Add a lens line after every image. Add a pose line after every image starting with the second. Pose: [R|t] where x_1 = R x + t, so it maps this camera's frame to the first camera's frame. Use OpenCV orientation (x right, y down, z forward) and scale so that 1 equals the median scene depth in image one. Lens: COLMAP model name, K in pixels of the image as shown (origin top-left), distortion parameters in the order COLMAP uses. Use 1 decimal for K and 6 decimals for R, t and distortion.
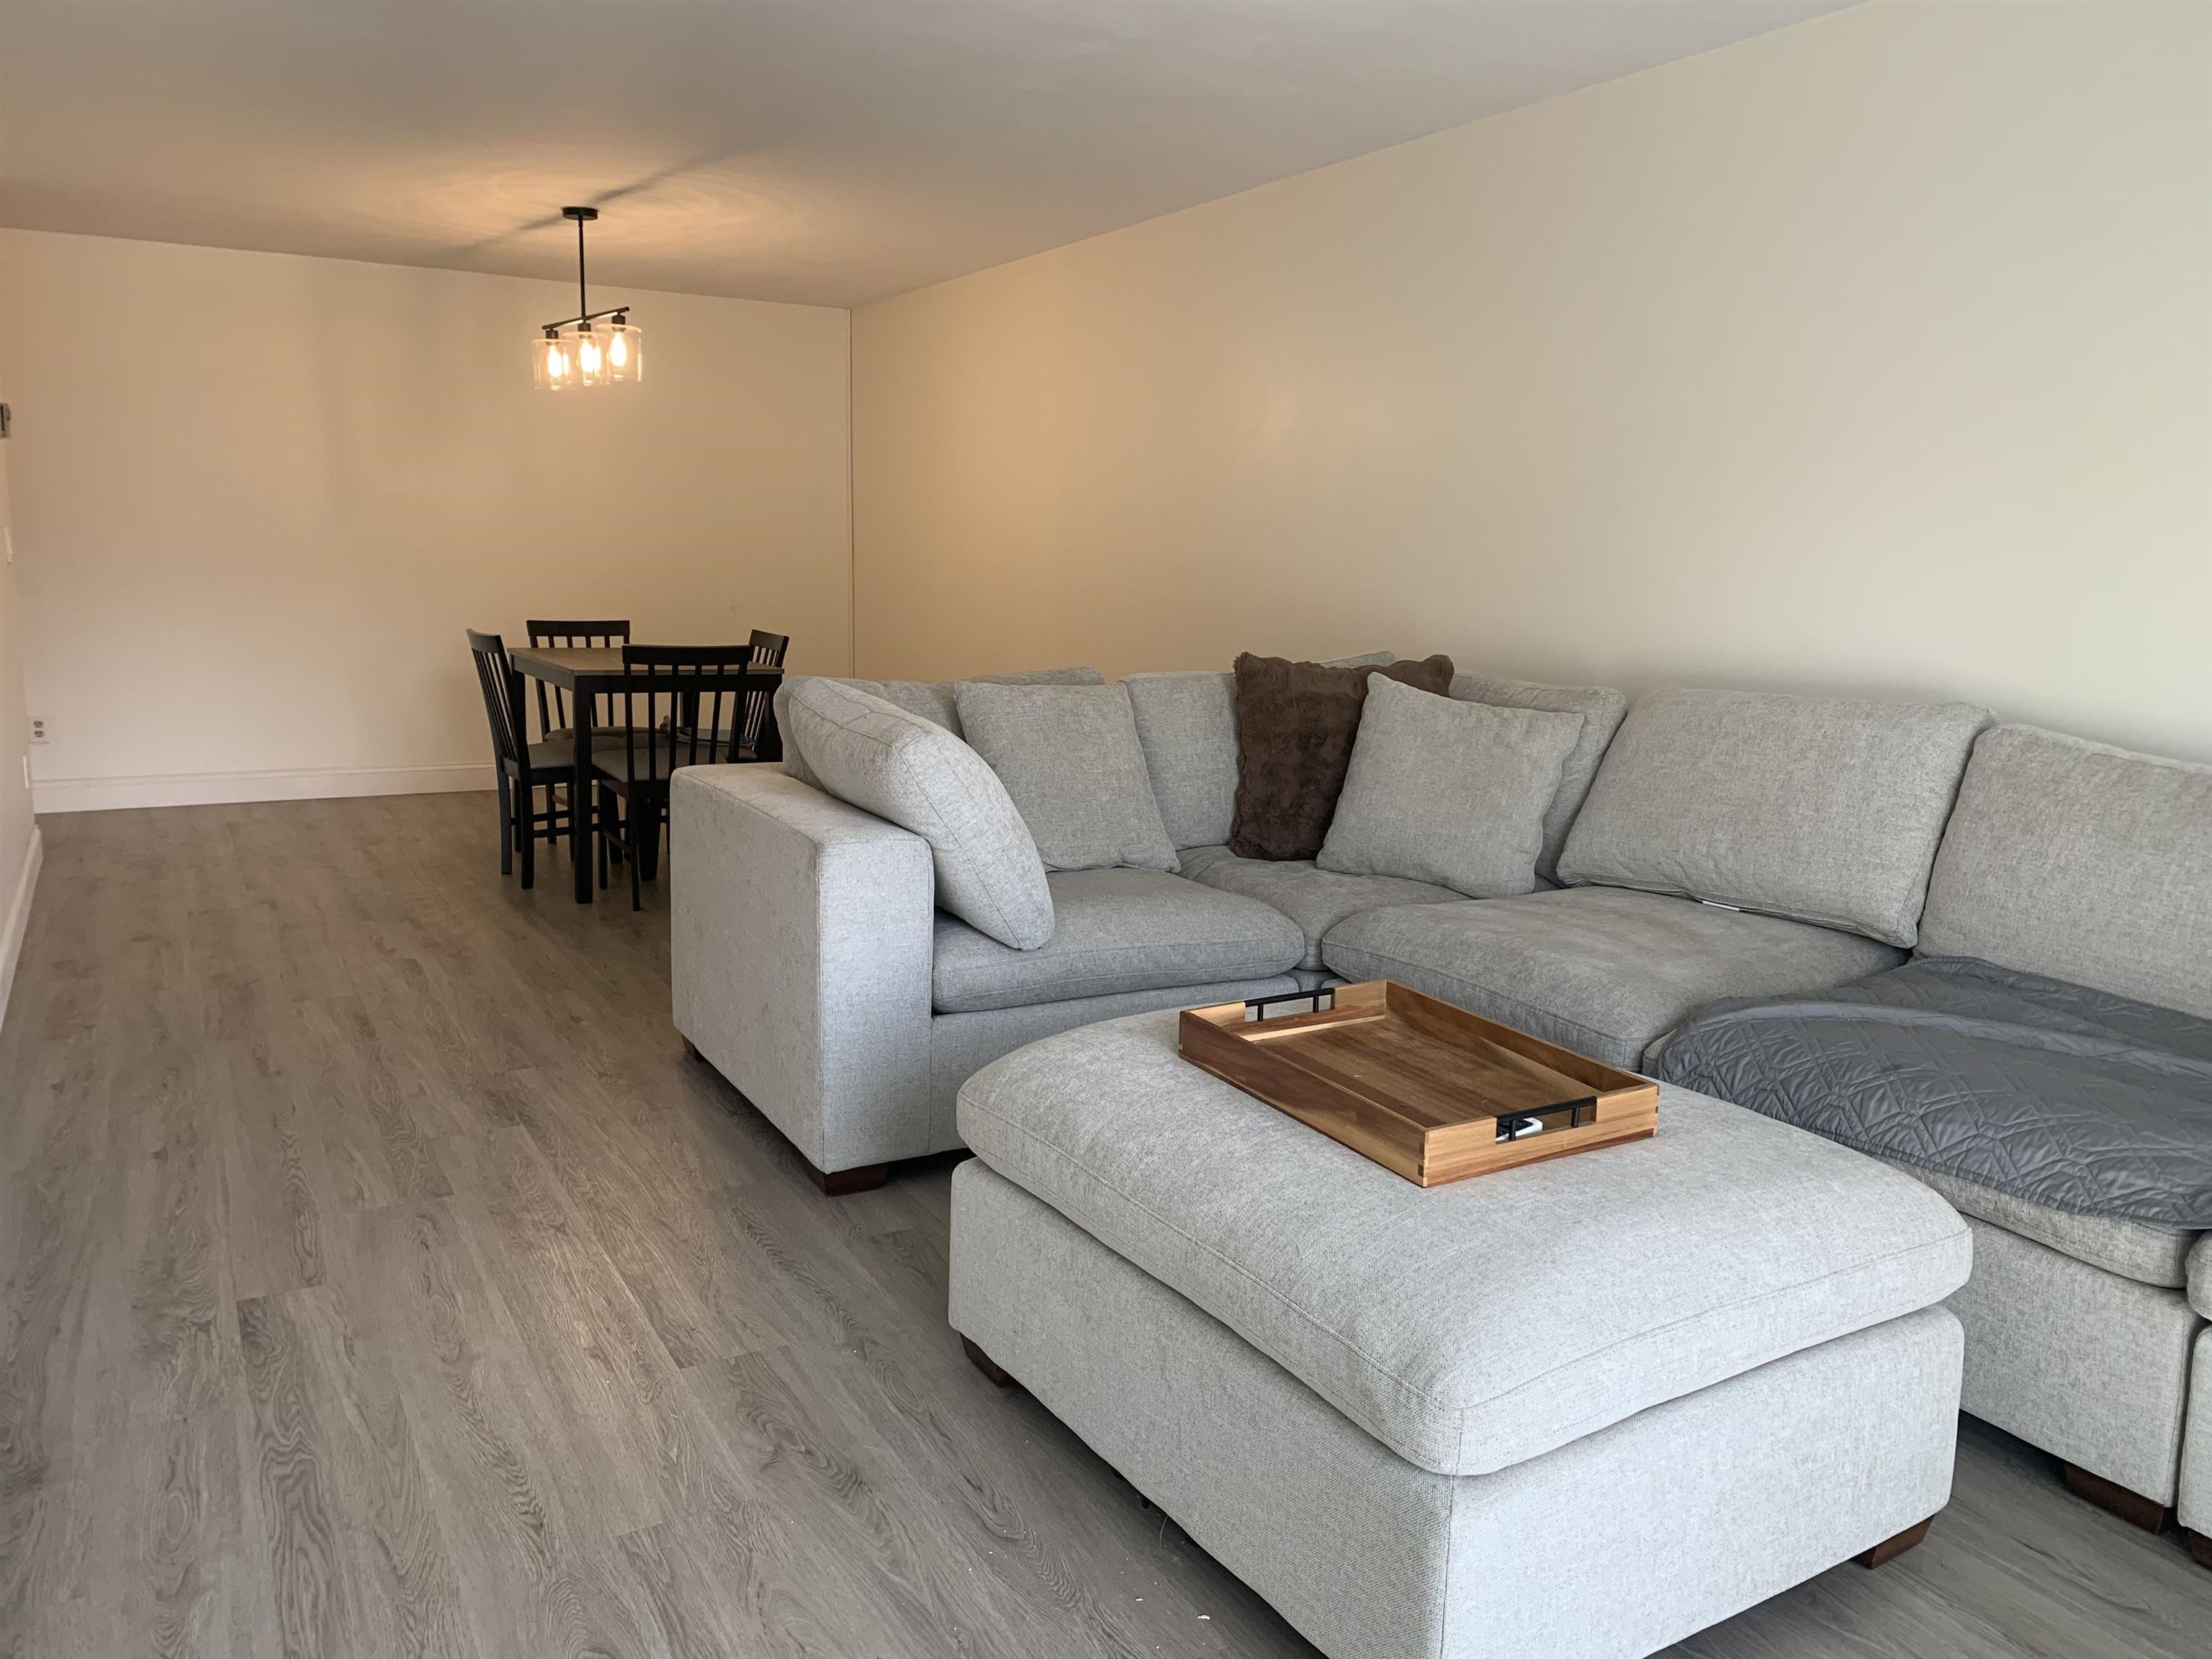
lens RADIAL K [[1764.9, 0, 983.5], [0, 1764.9, 835.1], [0, 0, 1]] dist [0.193797, -0.560692]
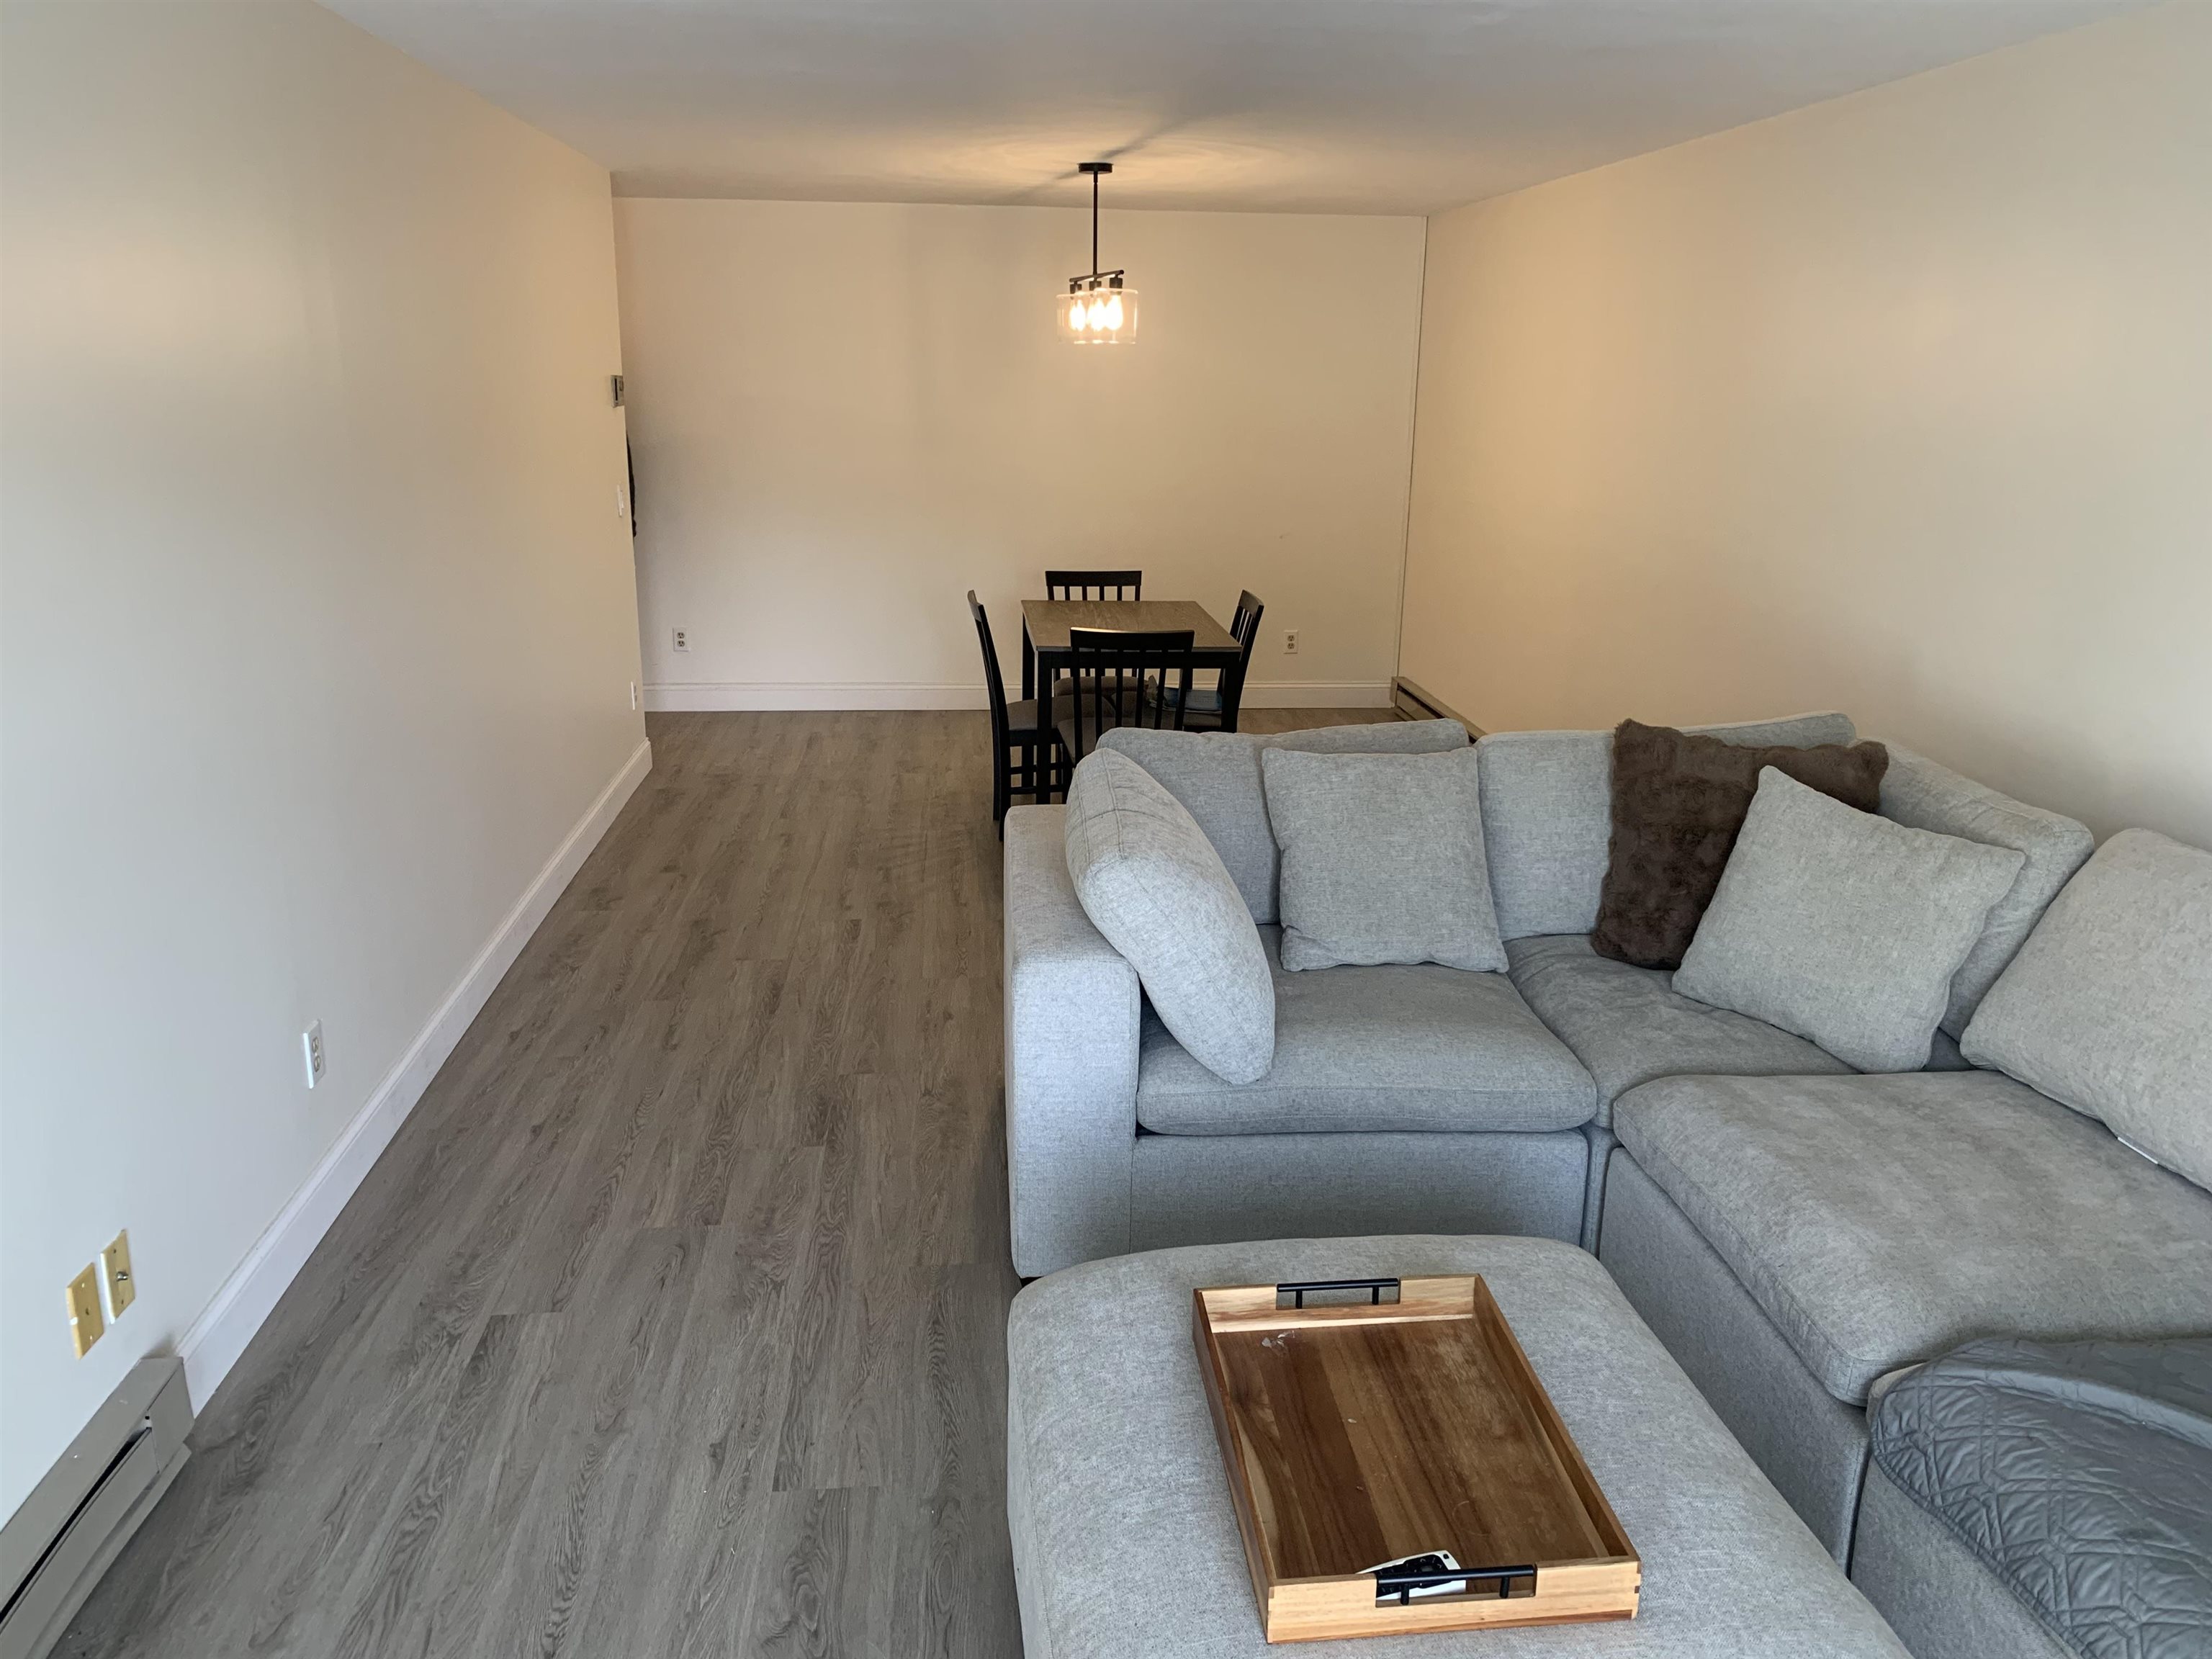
lens RADIAL K [[1679.2, 0, 1108.2], [0, 1679.2, 790.9], [0, 0, 1]] dist [0.097406, -0.144352]
pose [[0.911493, 0.090554, -0.401224, 0.269536], [-0.041909, 0.990834, 0.128419, -0.176470], [0.409176, -0.100238, 0.906933, 0.160411]]
